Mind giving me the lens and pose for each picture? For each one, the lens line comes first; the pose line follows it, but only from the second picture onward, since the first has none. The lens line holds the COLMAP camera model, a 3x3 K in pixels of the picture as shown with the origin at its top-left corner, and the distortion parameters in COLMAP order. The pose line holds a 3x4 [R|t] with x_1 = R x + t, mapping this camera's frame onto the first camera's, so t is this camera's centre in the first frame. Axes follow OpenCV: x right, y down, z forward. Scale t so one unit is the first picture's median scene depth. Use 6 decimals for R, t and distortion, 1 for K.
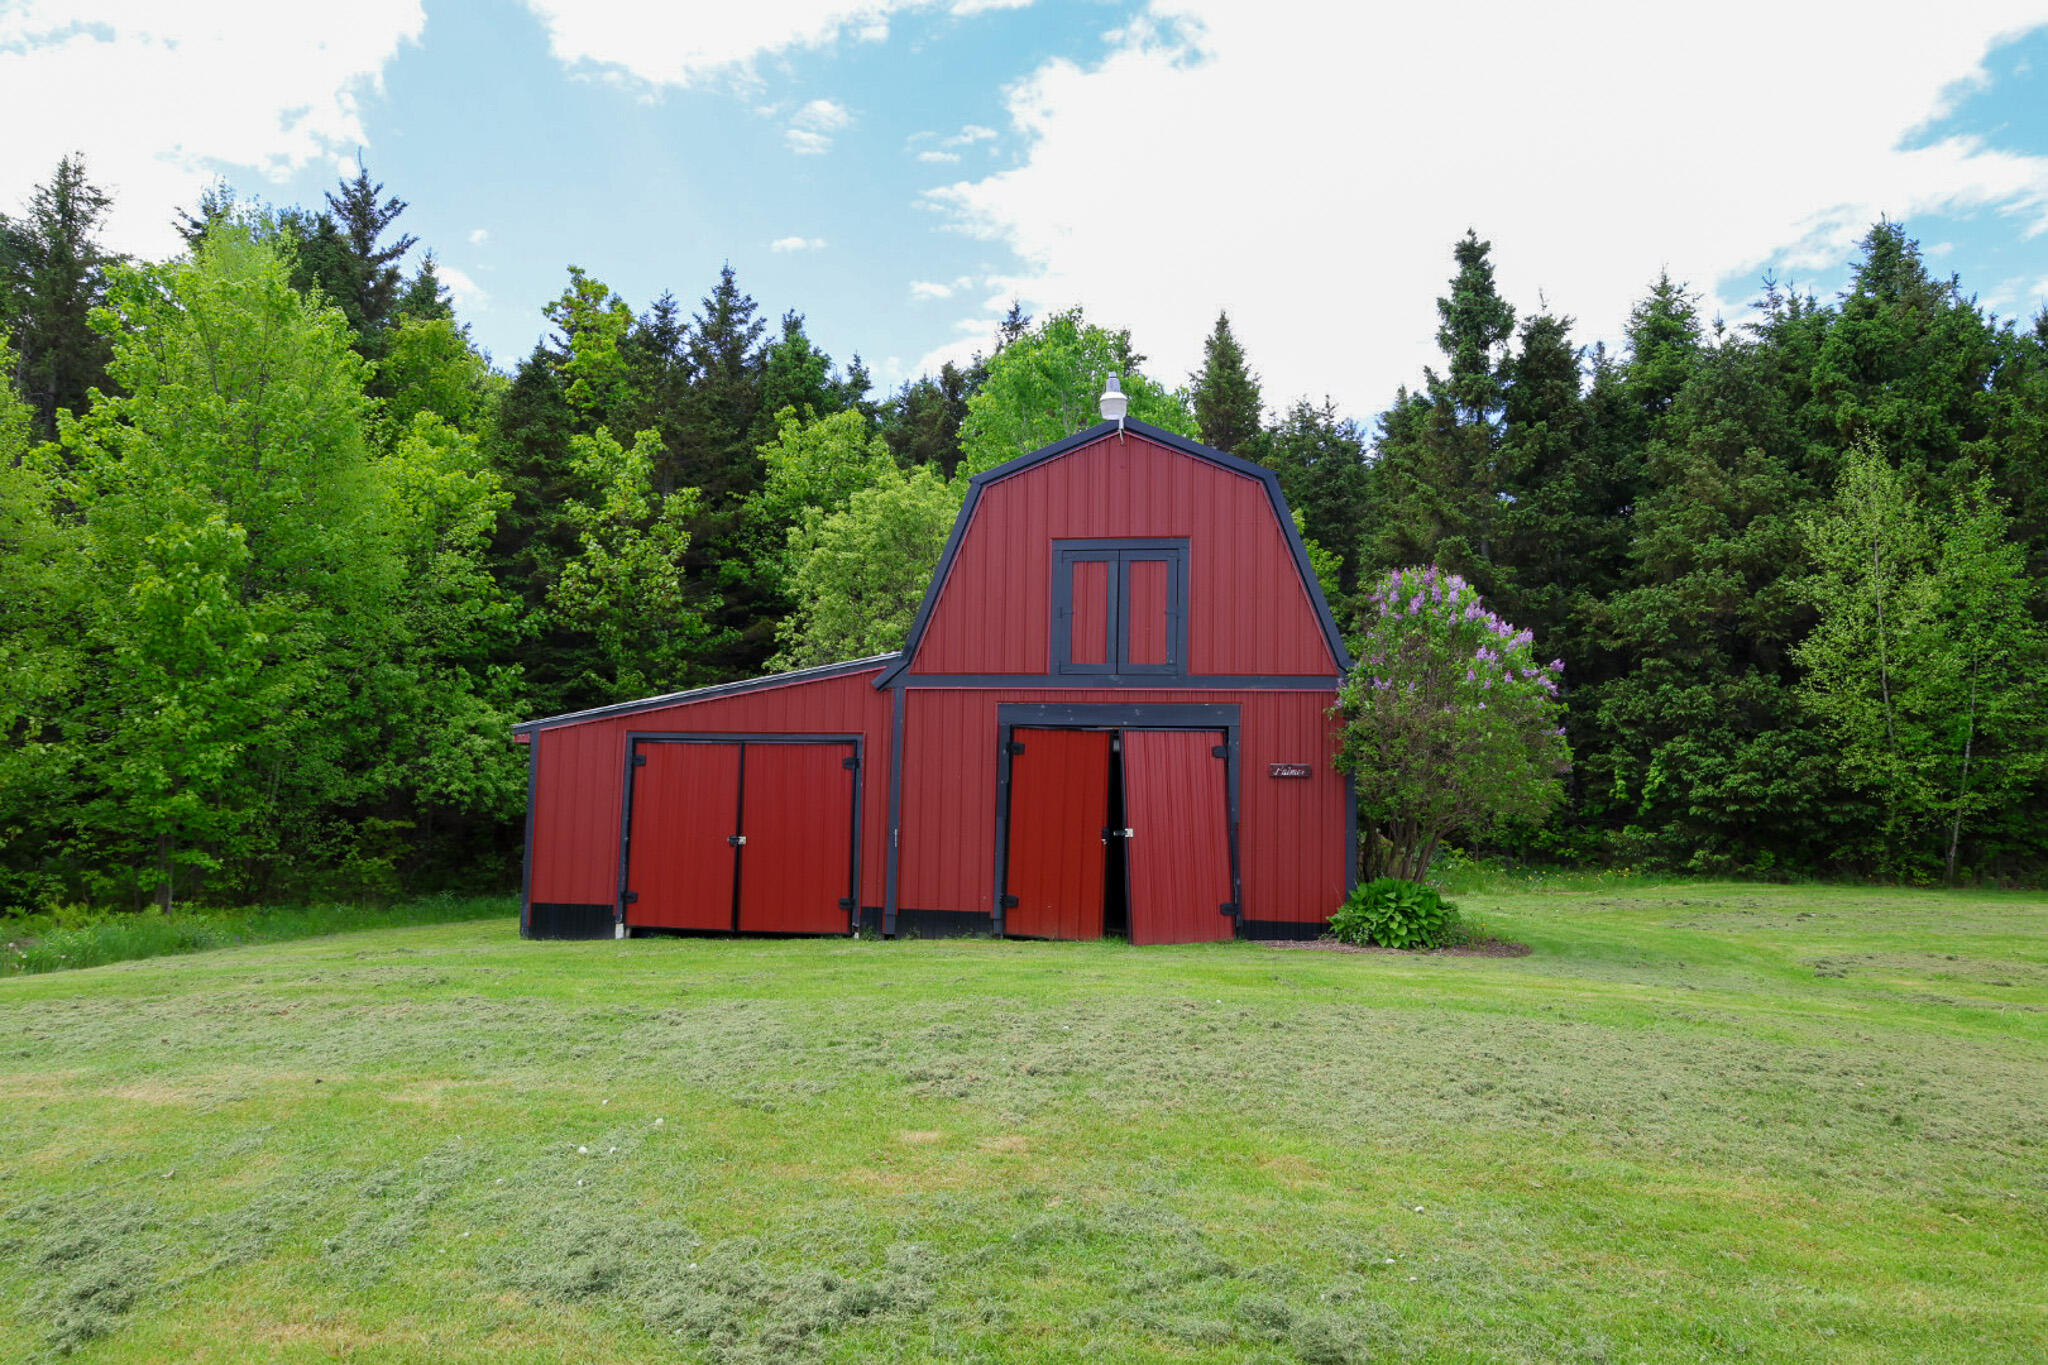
lens RADIAL K [[1395.5, 0, 1019.2], [0, 1395.5, 681.4], [0, 0, 1]] dist [-0.006115, -0.003619]
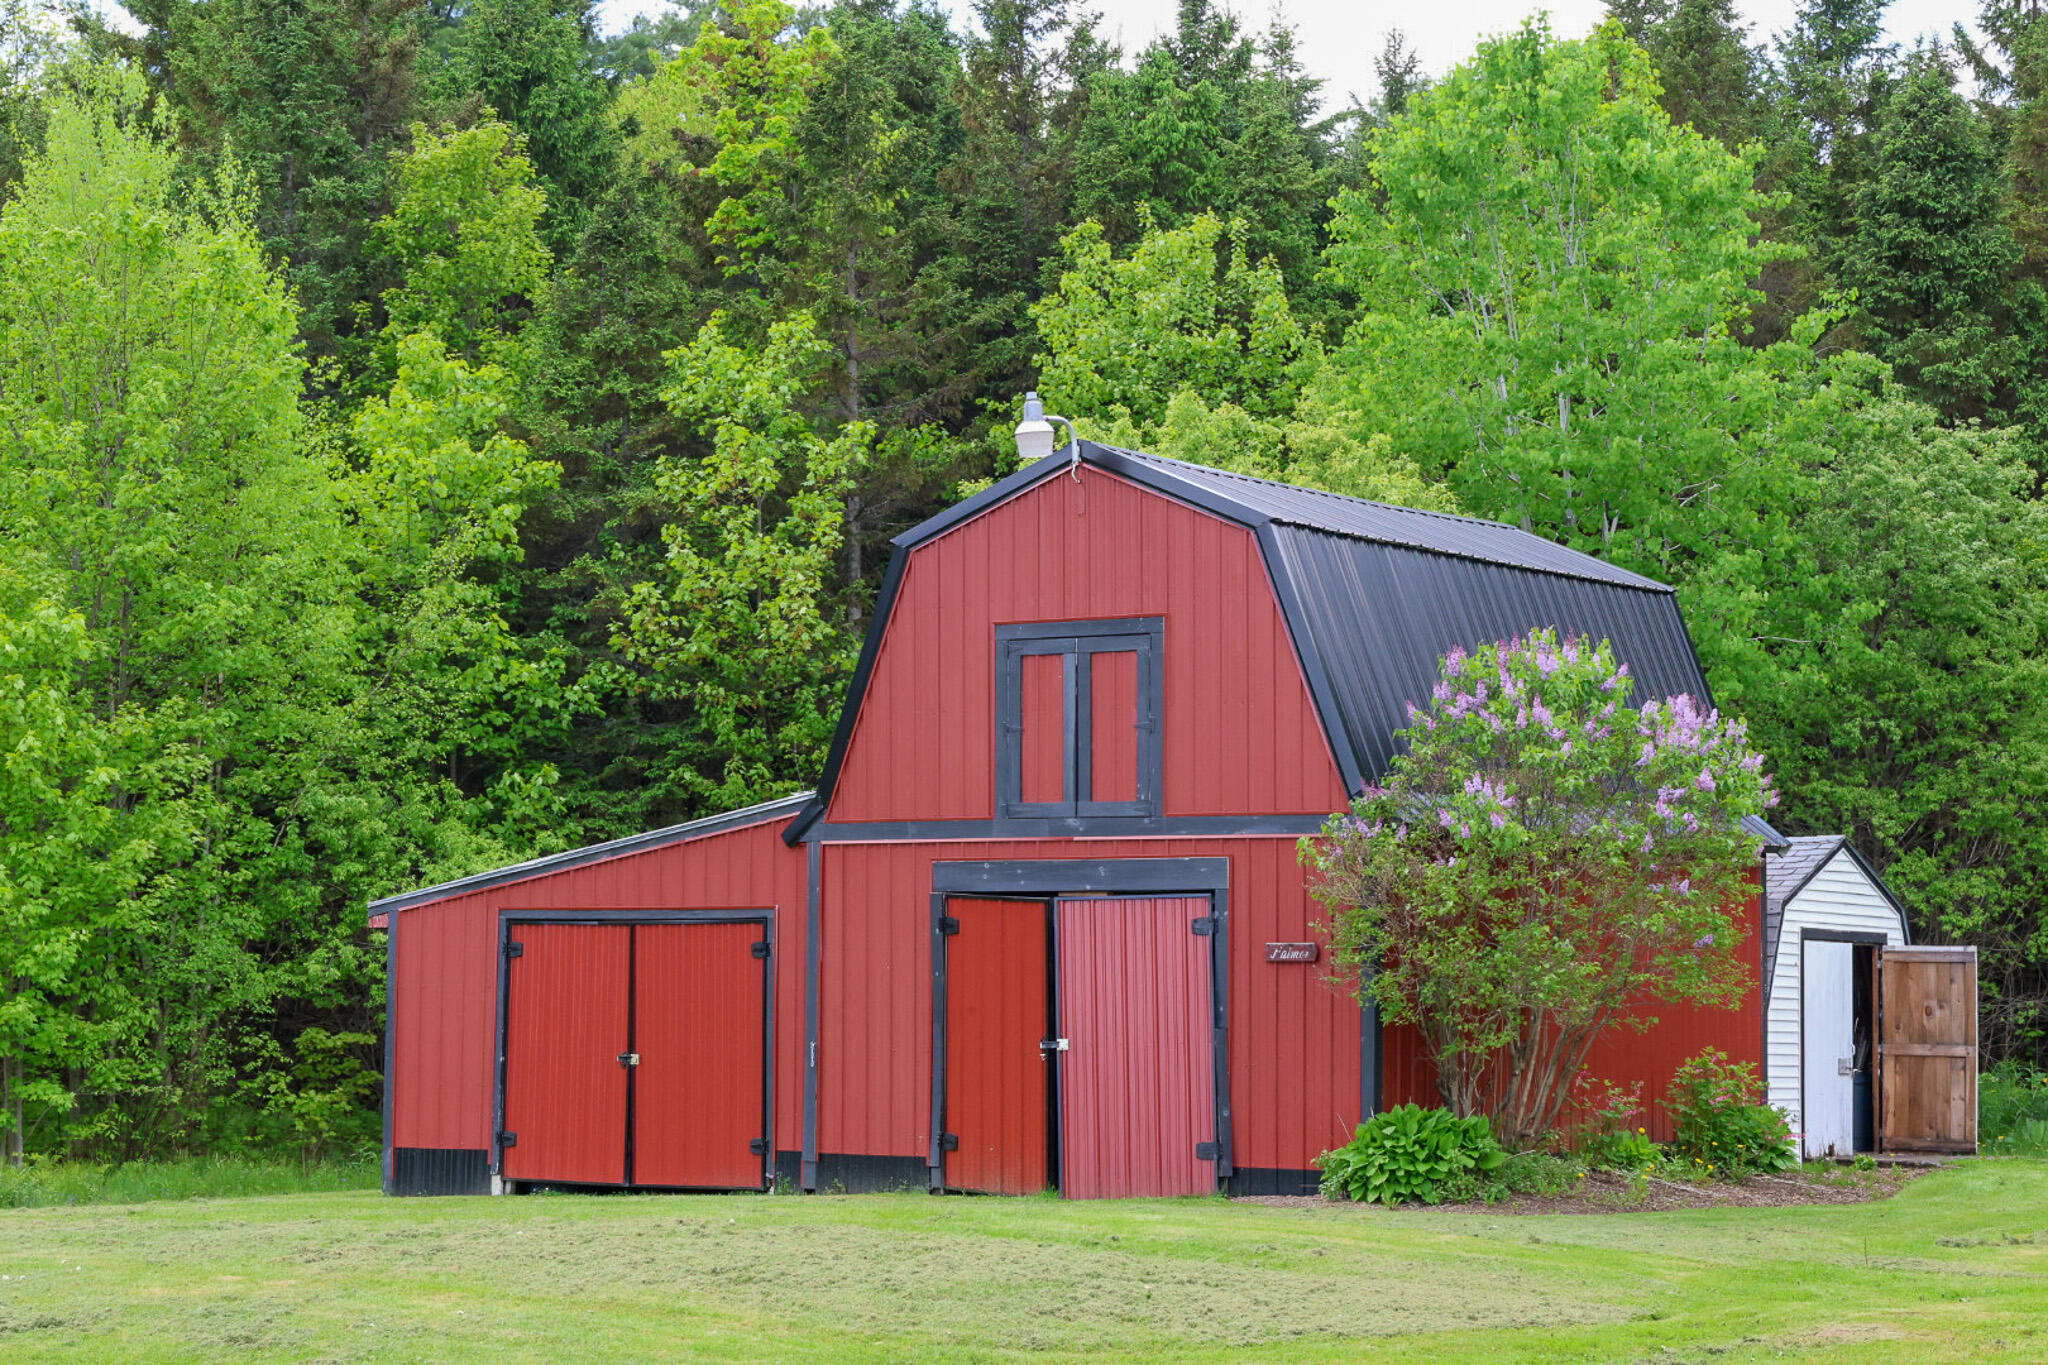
lens RADIAL K [[4084.4, 0, 1025.2], [0, 4084.4, 682.9], [0, 0, 1]] dist [0.010452, 0.000000]
pose [[0.924368, -0.043495, -0.379014, 0.647553], [0.051744, 0.998593, 0.011602, -0.076543], [0.377977, -0.030336, 0.925318, -0.706300]]
